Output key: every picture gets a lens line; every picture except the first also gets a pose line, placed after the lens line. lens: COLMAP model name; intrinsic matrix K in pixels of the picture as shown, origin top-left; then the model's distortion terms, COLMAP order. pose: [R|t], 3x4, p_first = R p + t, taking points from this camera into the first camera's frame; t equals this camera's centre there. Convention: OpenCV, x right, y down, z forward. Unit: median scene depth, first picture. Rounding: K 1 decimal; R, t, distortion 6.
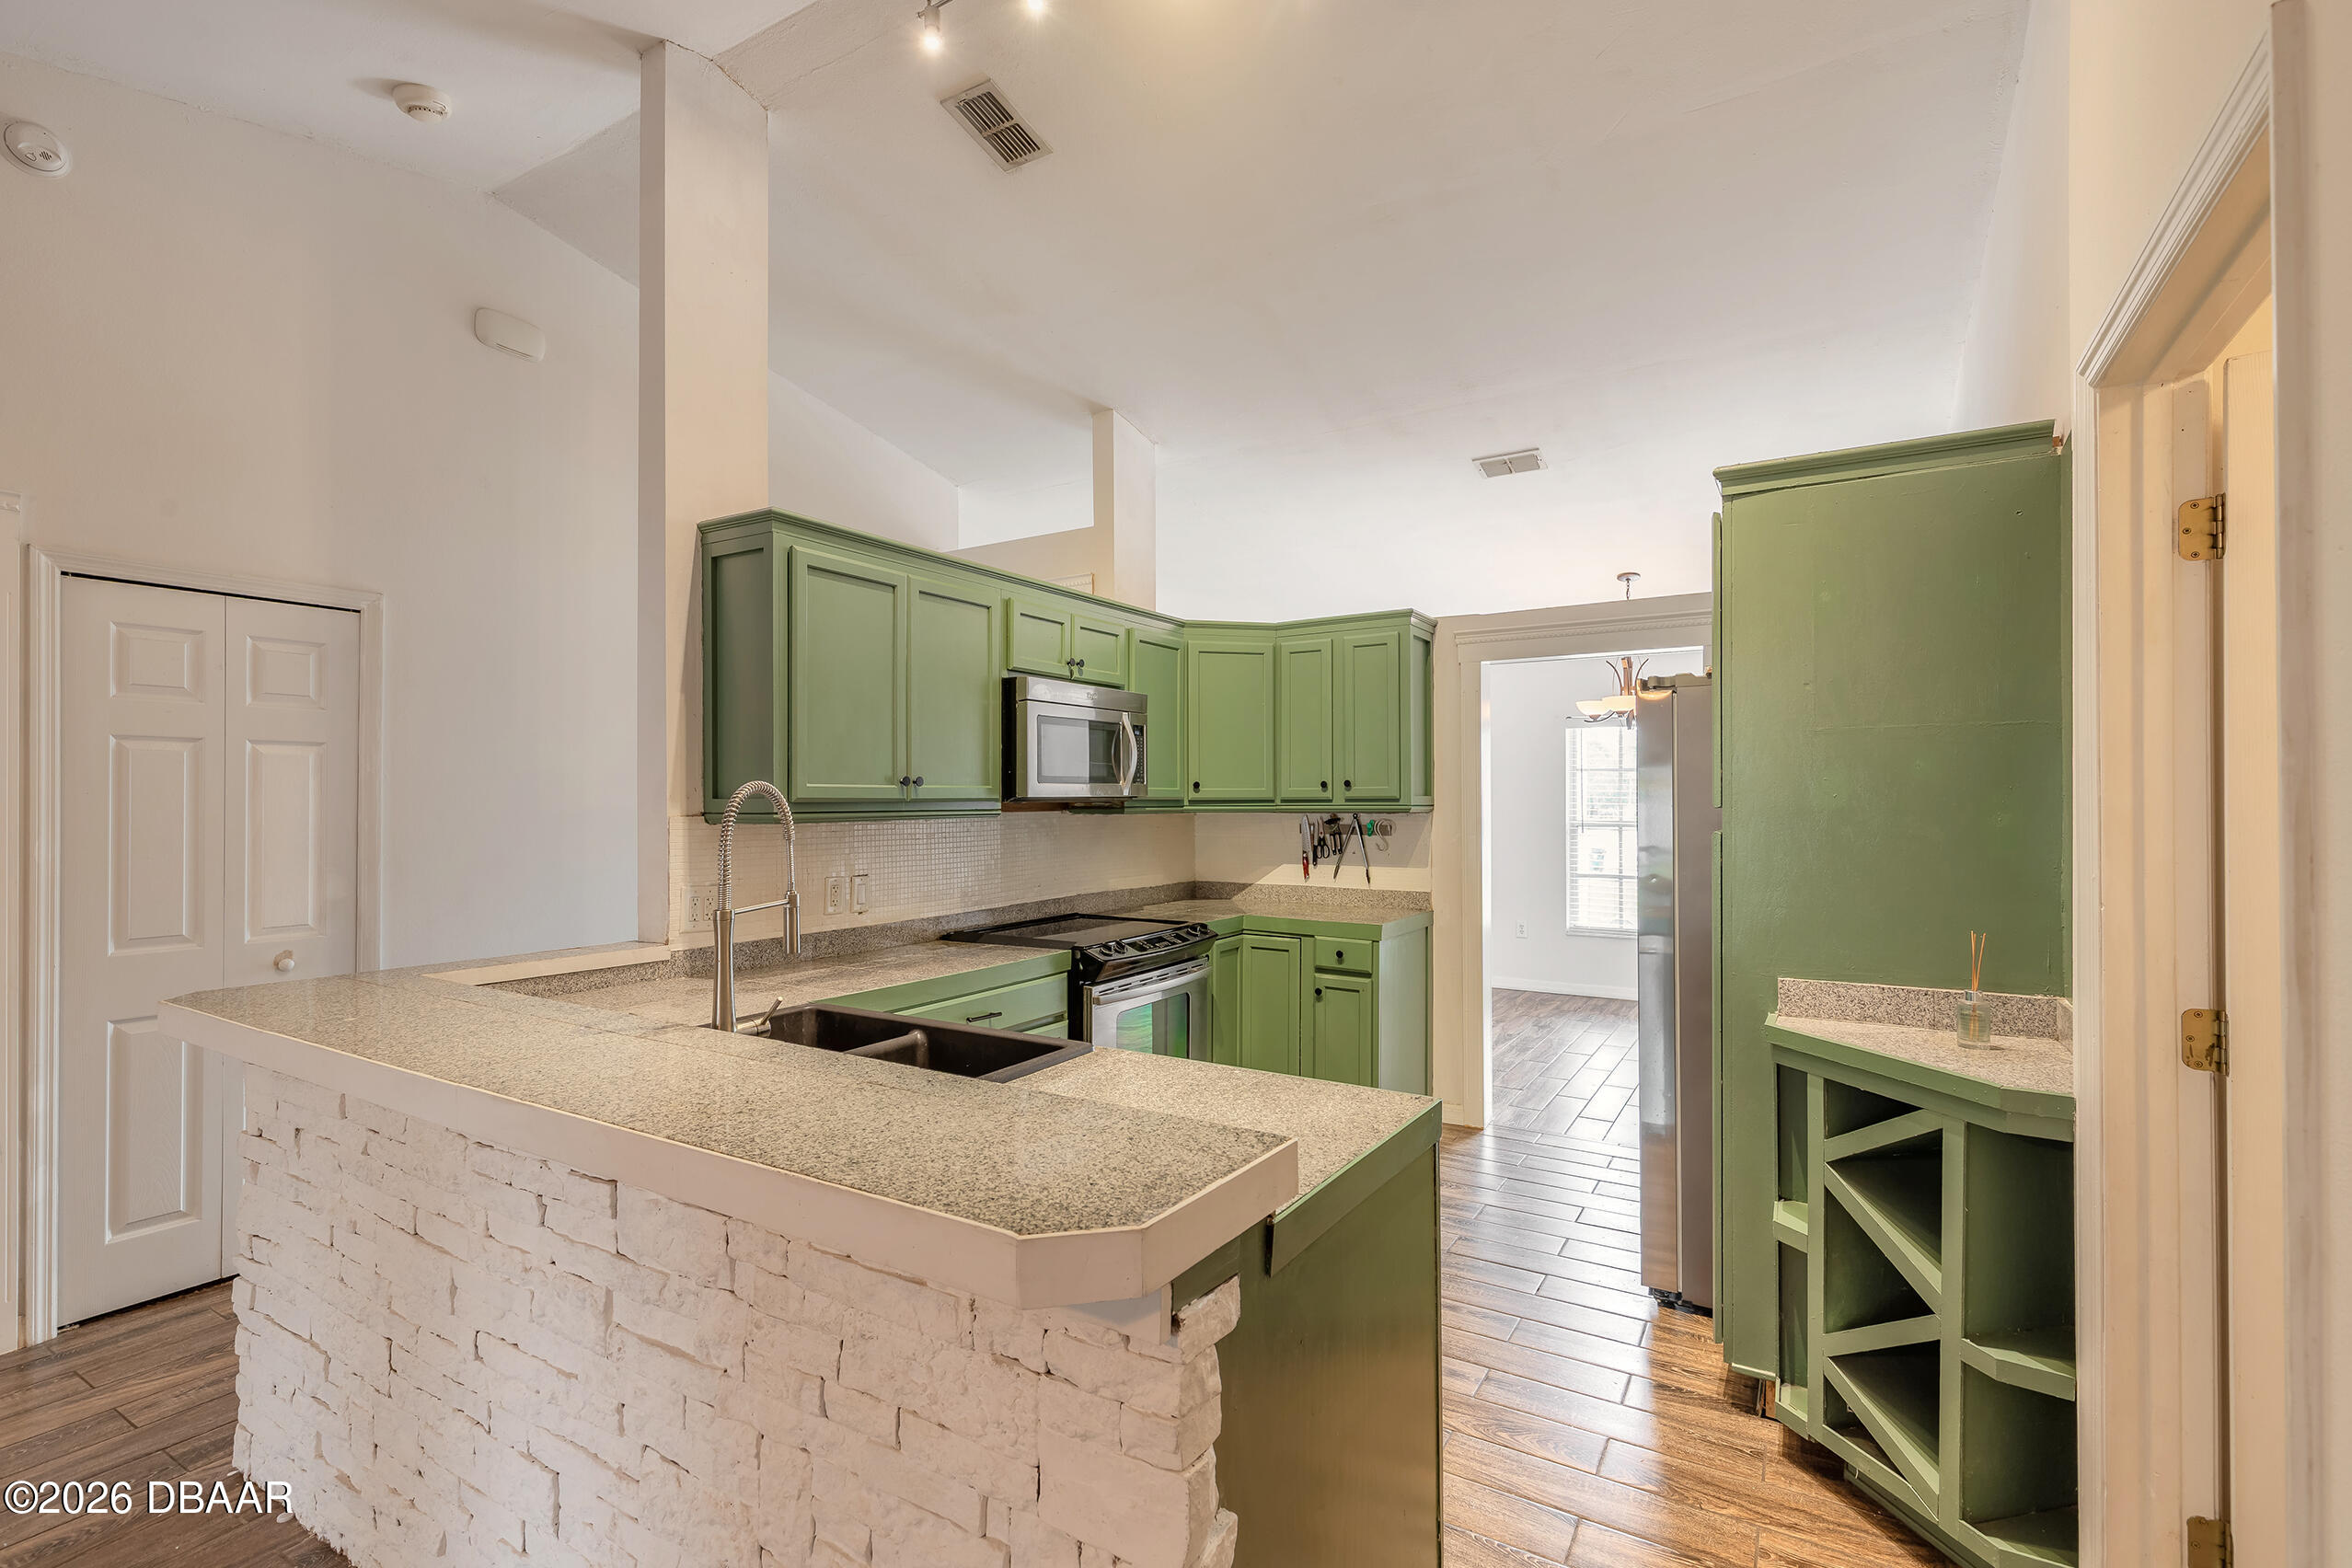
lens RADIAL K [[1059.5, 0, 1166.5], [0, 1059.5, 792.2], [0, 0, 1]] dist [0.009799, -0.002014]
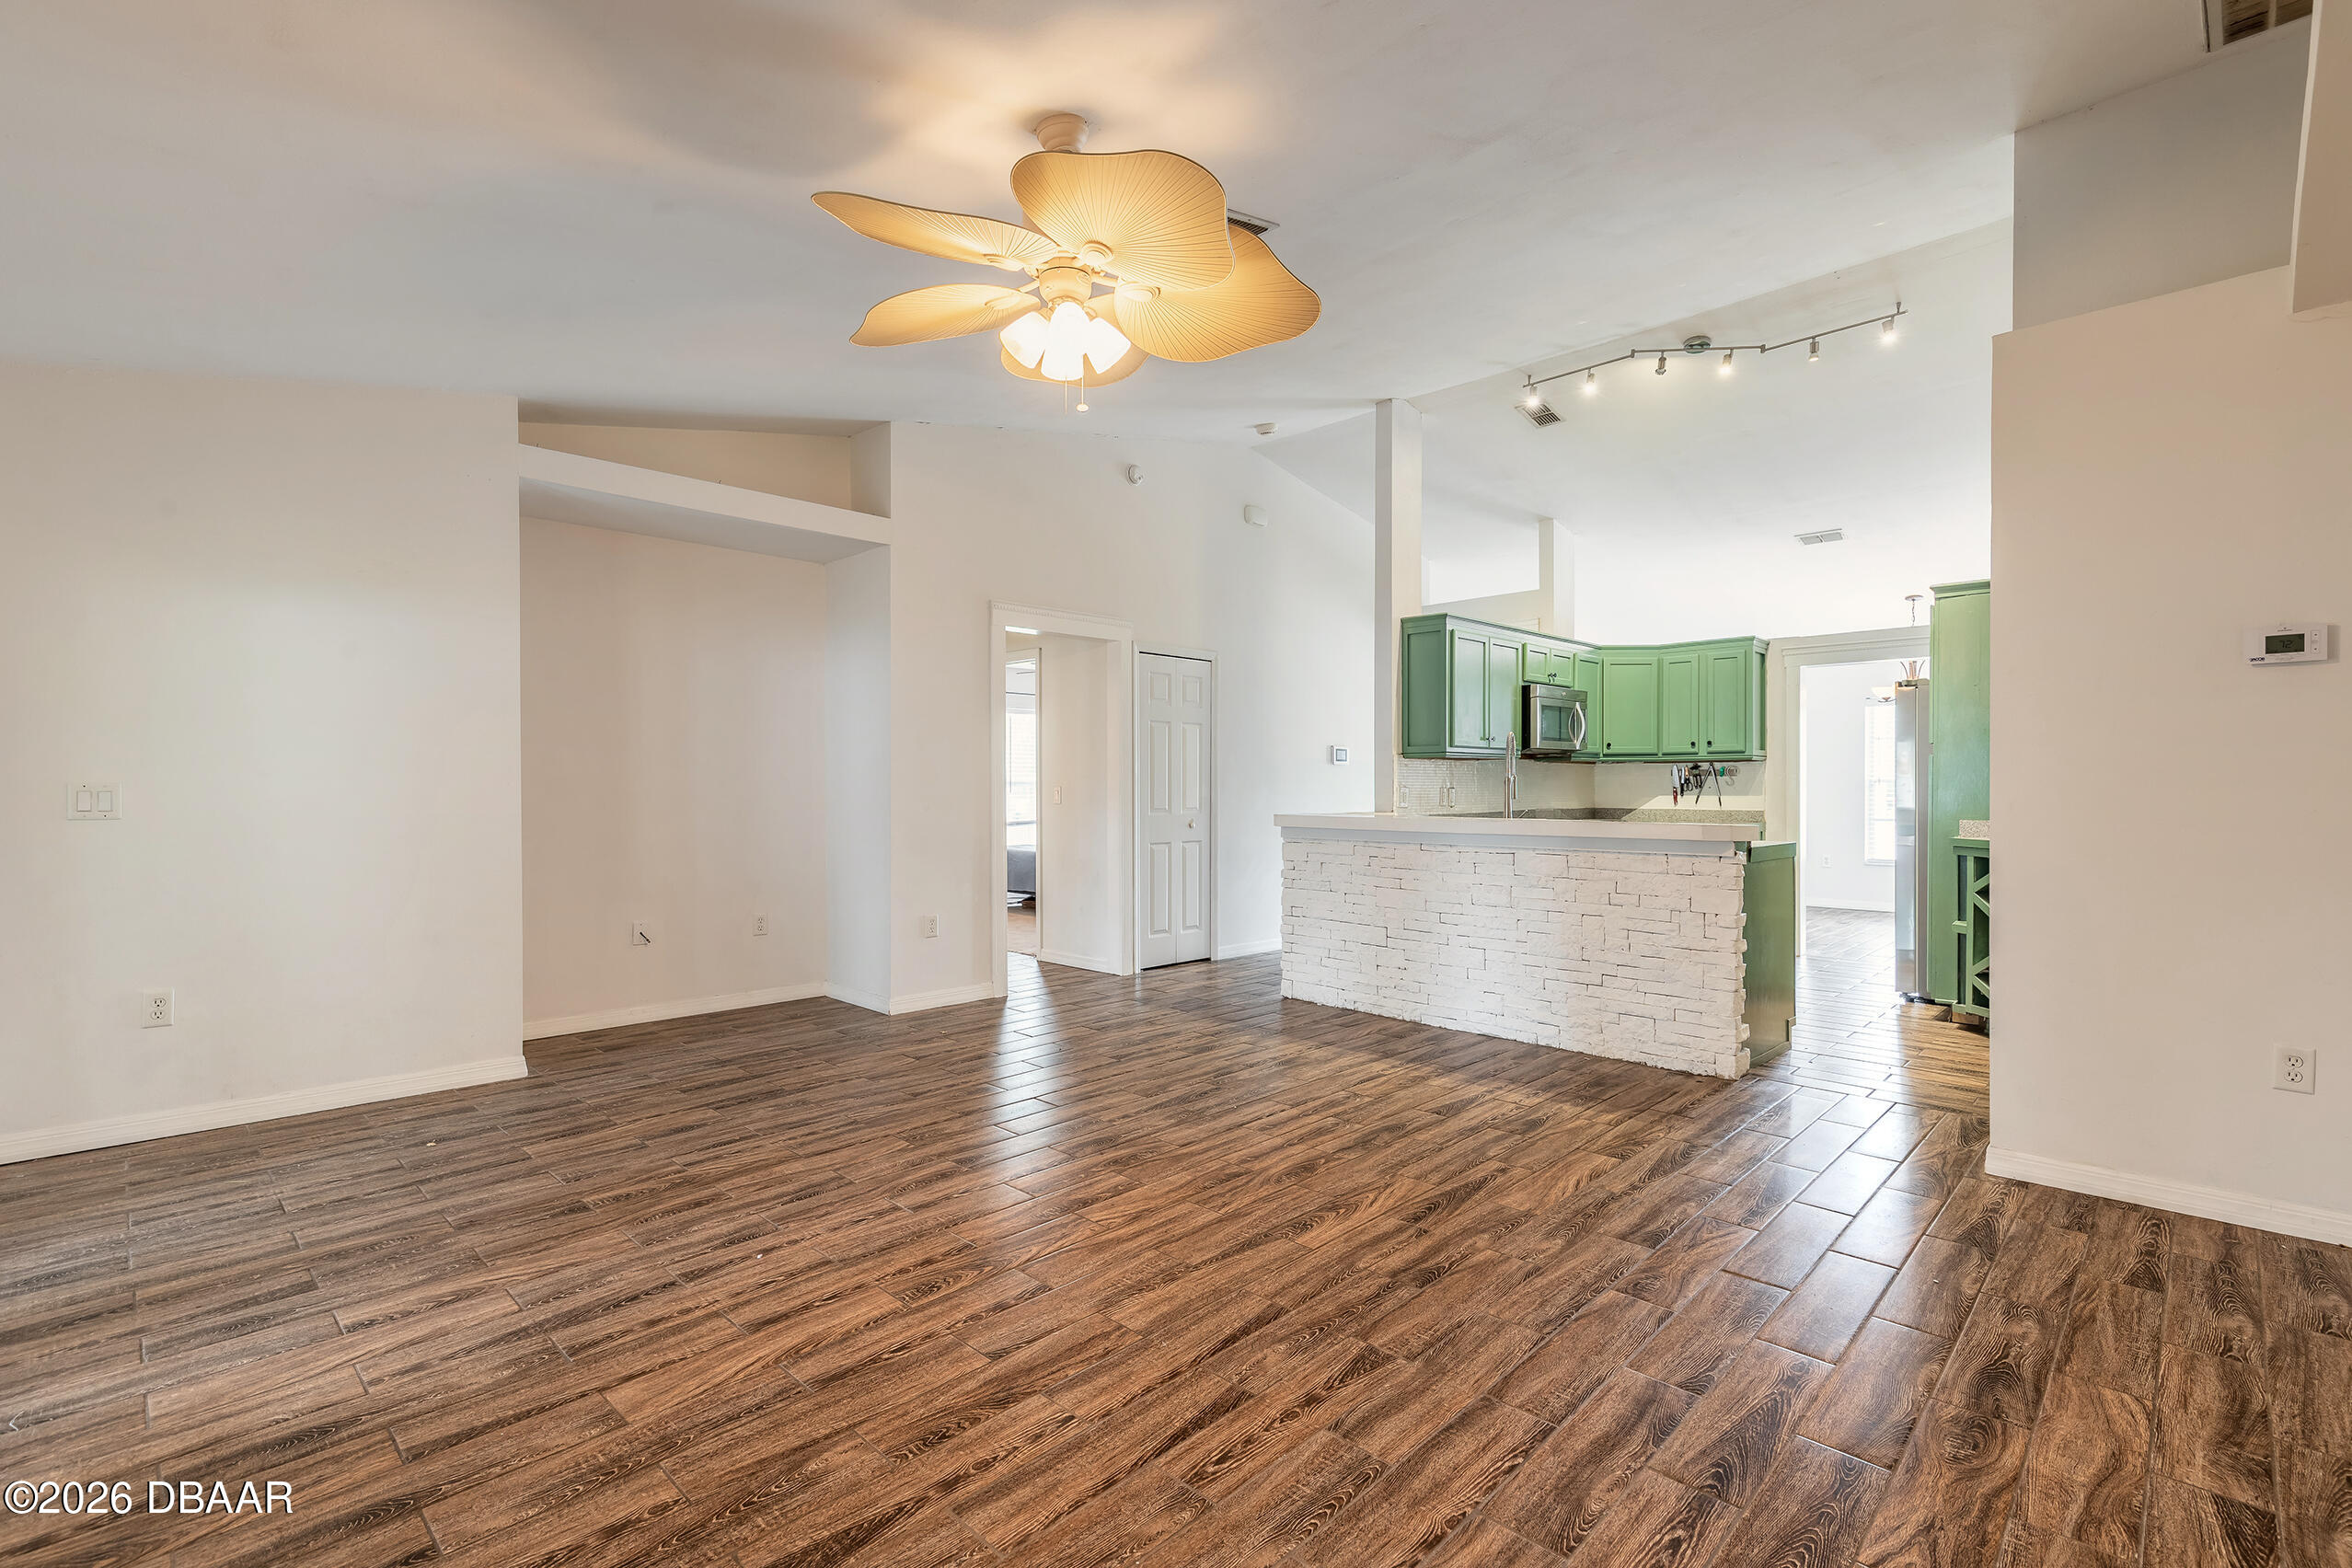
lens RADIAL K [[1059.5, 0, 1169.0], [0, 1059.5, 792.9], [0, 0, 1]] dist [0.009799, -0.002014]
pose [[0.973631, 0.001968, -0.228122, -0.354316], [0.001257, 0.999901, 0.013992, 0.059533], [0.228127, -0.013909, 0.973532, -1.045733]]
